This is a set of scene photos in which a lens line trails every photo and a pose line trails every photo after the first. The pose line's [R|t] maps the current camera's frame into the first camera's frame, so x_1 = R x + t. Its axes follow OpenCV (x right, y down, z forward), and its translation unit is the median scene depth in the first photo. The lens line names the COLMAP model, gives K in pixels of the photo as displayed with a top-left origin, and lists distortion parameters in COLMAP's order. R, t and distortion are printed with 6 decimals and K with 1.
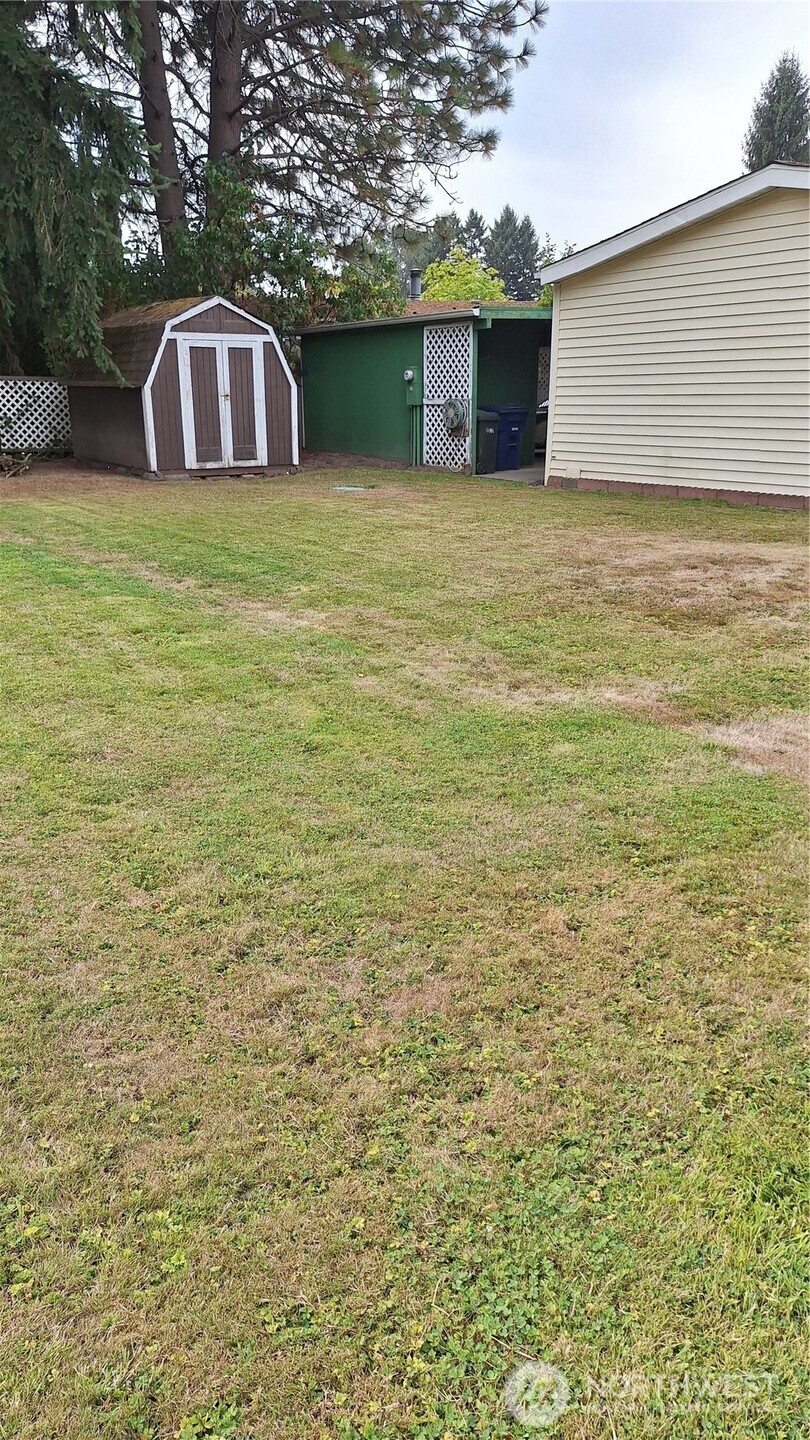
lens RADIAL K [[1024.3, 0, 405.0], [0, 1024.3, 720.0], [0, 0, 1]] dist [0.141730, -0.178609]
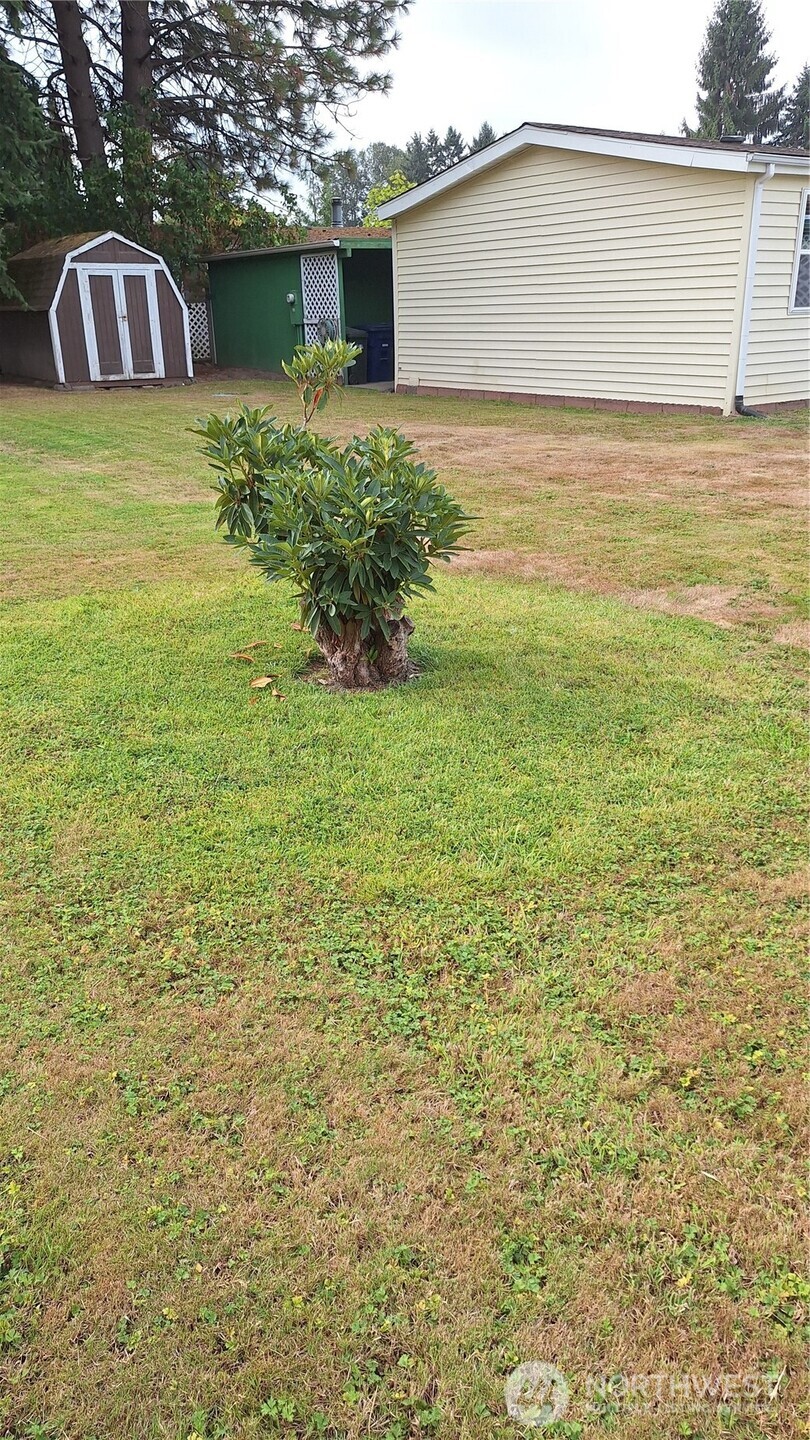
lens RADIAL K [[1016.5, 0, 428.8], [0, 1016.5, 711.6], [0, 0, 1]] dist [0.089331, -0.095988]
pose [[0.999489, -0.020537, 0.024502, 0.130797], [0.018966, 0.997852, 0.062709, 0.063584], [-0.025737, -0.062212, 0.997731, -0.192232]]
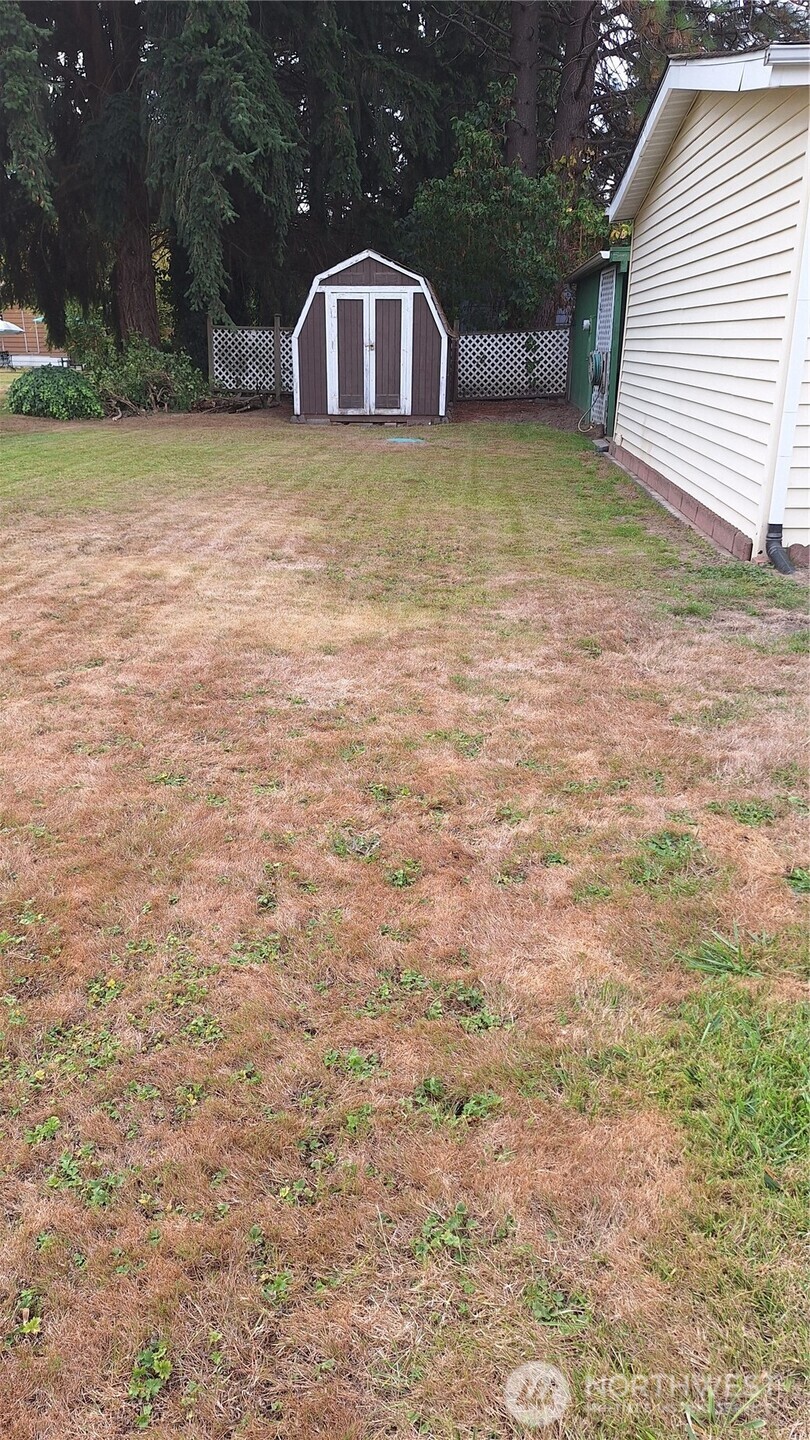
lens RADIAL K [[1016.5, 0, 428.8], [0, 1016.5, 711.6], [0, 0, 1]] dist [0.089331, -0.095988]
pose [[0.802556, 0.211760, -0.557729, 0.518578], [-0.189303, 0.976962, 0.098534, -0.063180], [0.565746, 0.026500, 0.824154, 0.185406]]
